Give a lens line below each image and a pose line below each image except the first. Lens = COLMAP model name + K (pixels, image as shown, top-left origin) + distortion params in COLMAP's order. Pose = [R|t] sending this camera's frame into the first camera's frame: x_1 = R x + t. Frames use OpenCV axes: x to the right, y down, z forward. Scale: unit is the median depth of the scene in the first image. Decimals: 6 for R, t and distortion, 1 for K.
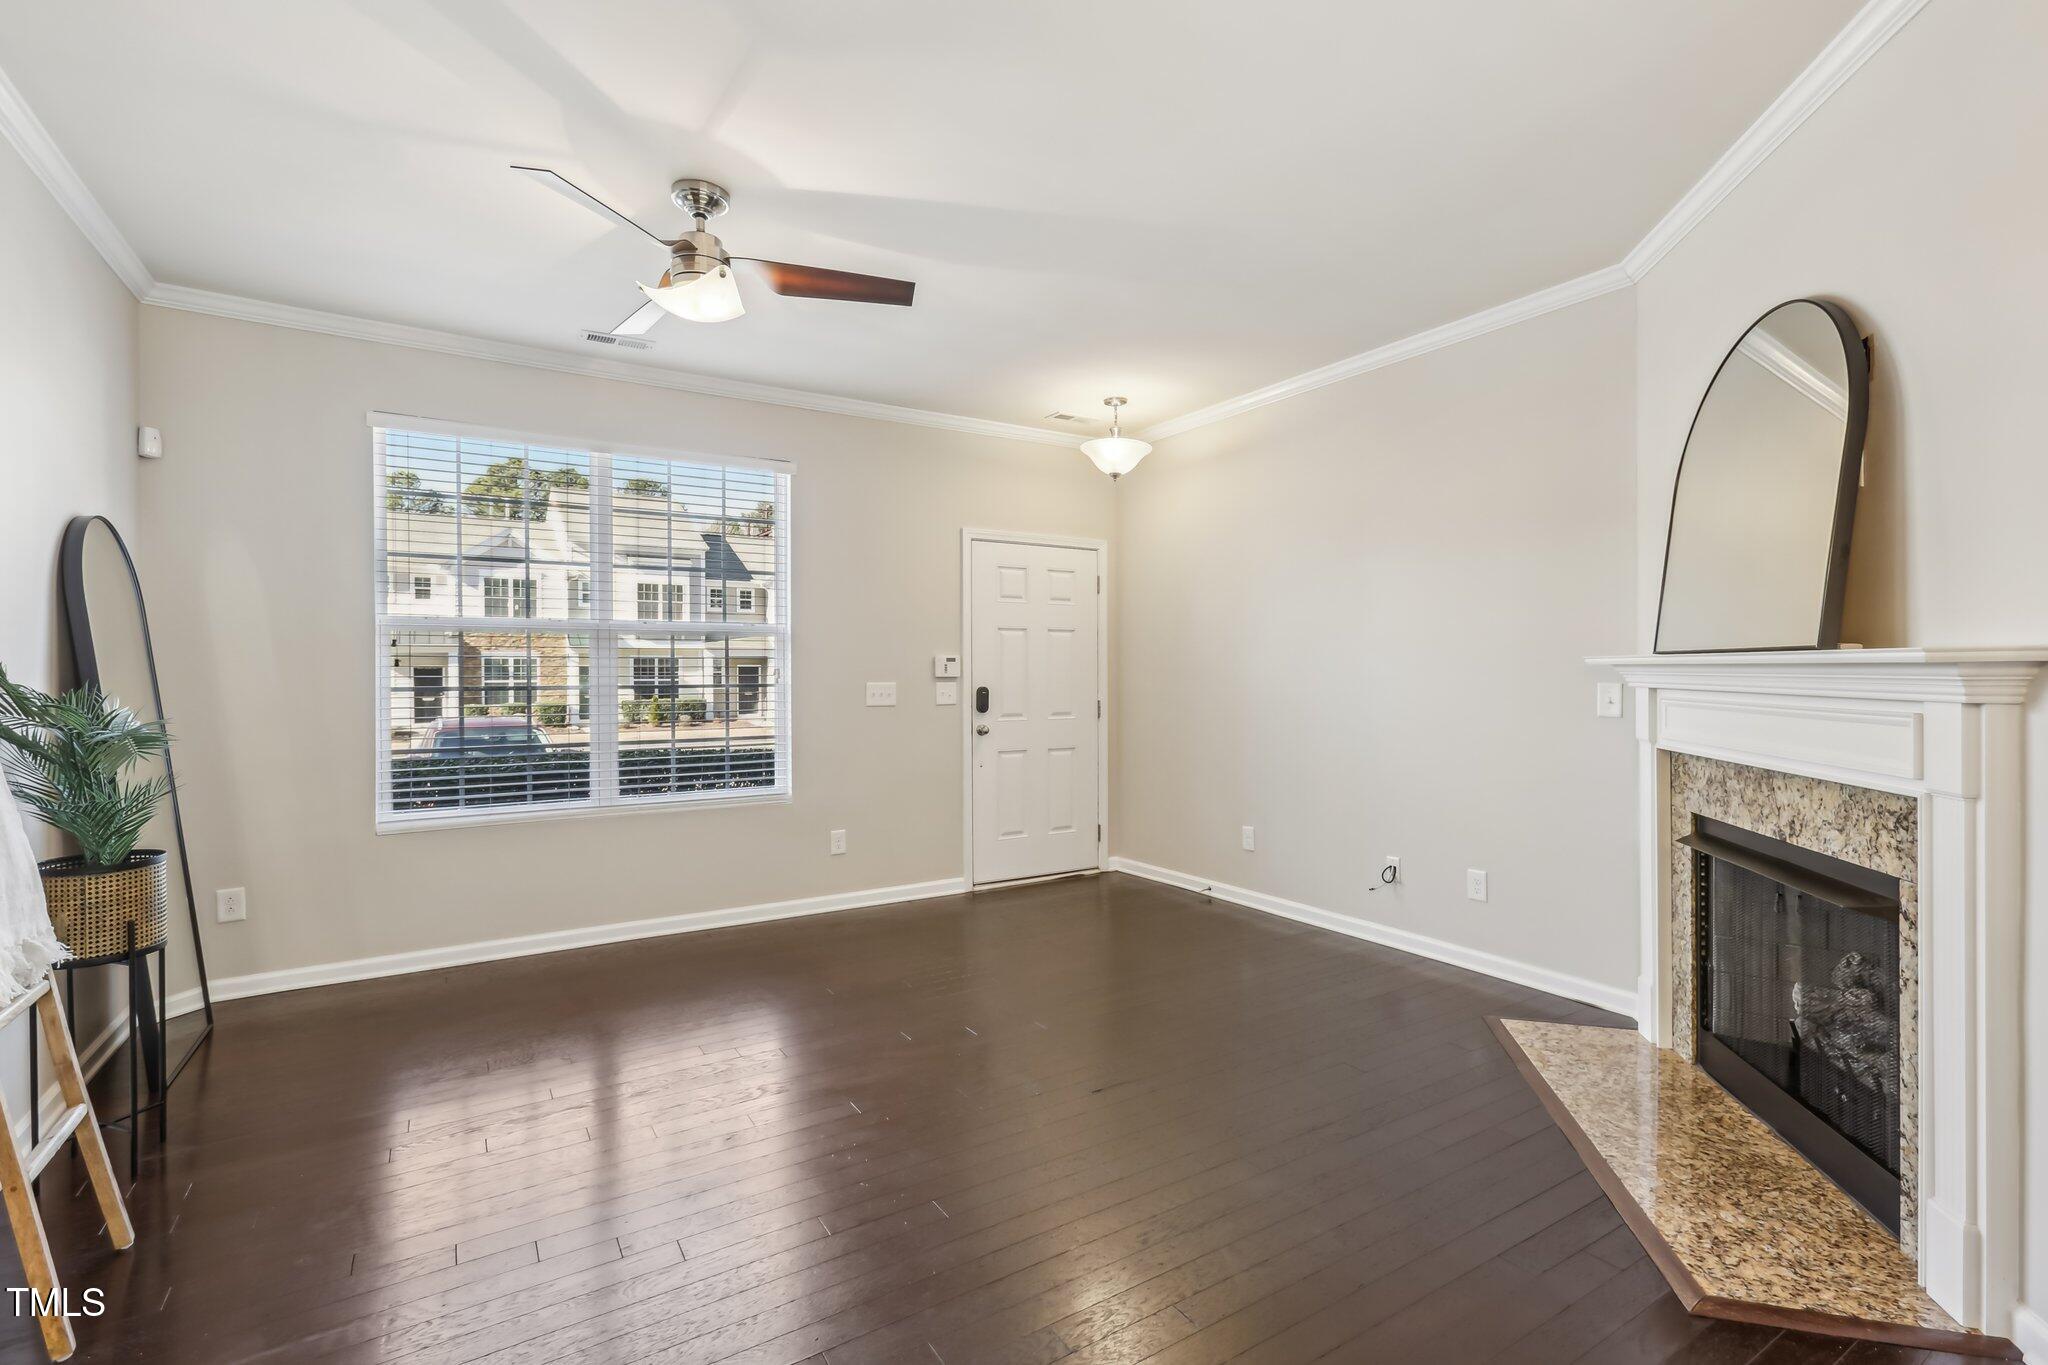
lens RADIAL K [[961.6, 0, 1028.7], [0, 961.6, 676.0], [0, 0, 1]] dist [0.001324, 0.000134]
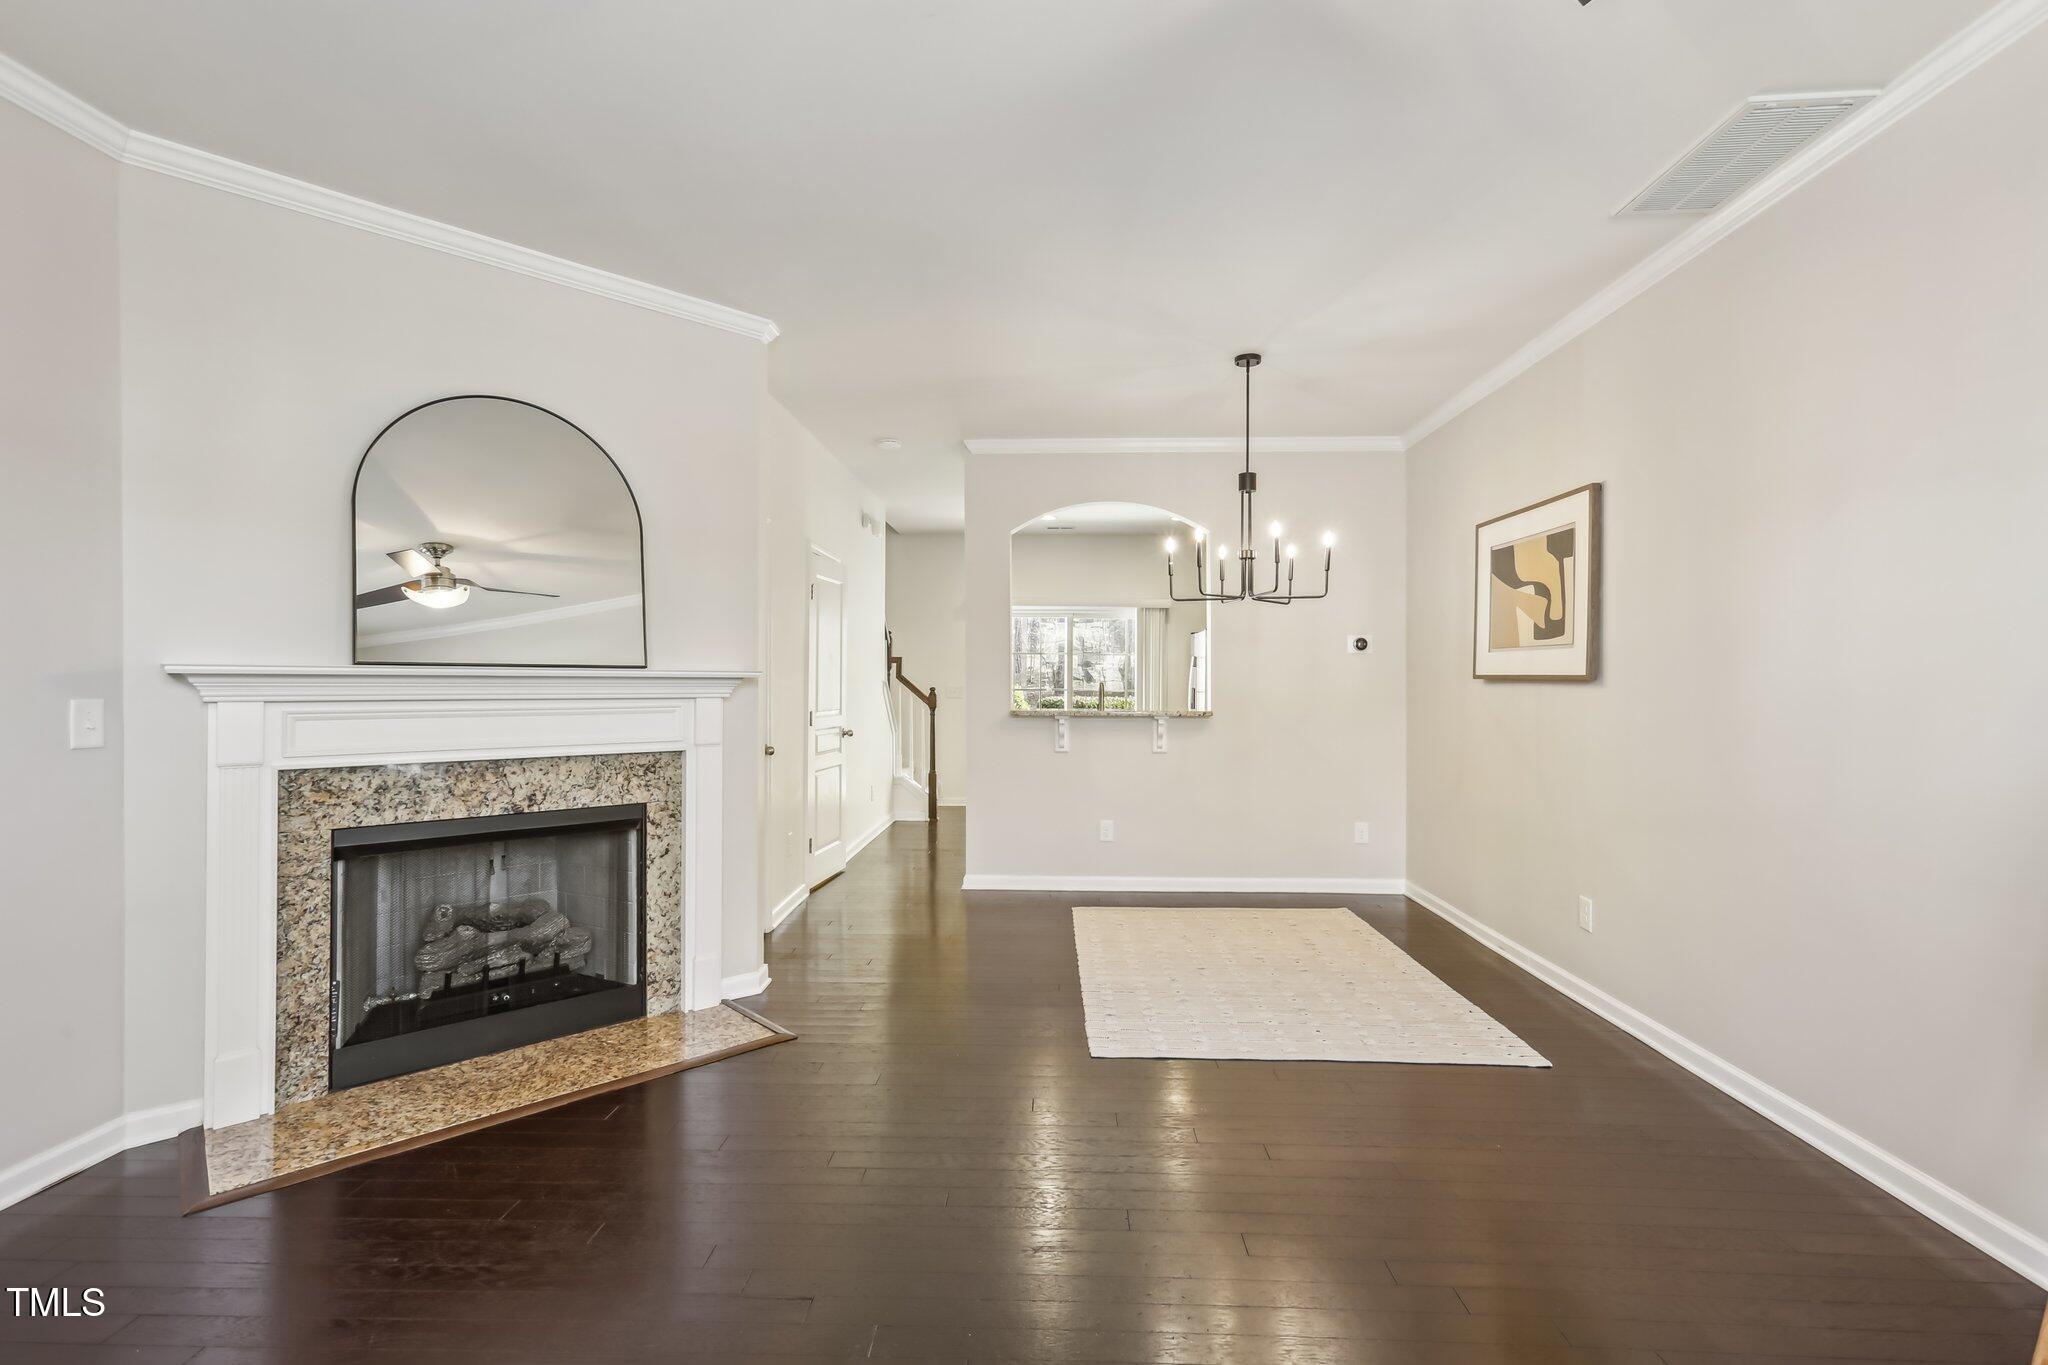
lens RADIAL K [[961.6, 0, 1024.3], [0, 961.6, 682.9], [0, 0, 1]] dist [0.001324, 0.000134]
pose [[-0.835089, 0.004298, 0.550099, -0.546991], [0.007238, 0.999969, 0.003175, -0.002844], [-0.550068, 0.006633, -0.835094, 1.874525]]
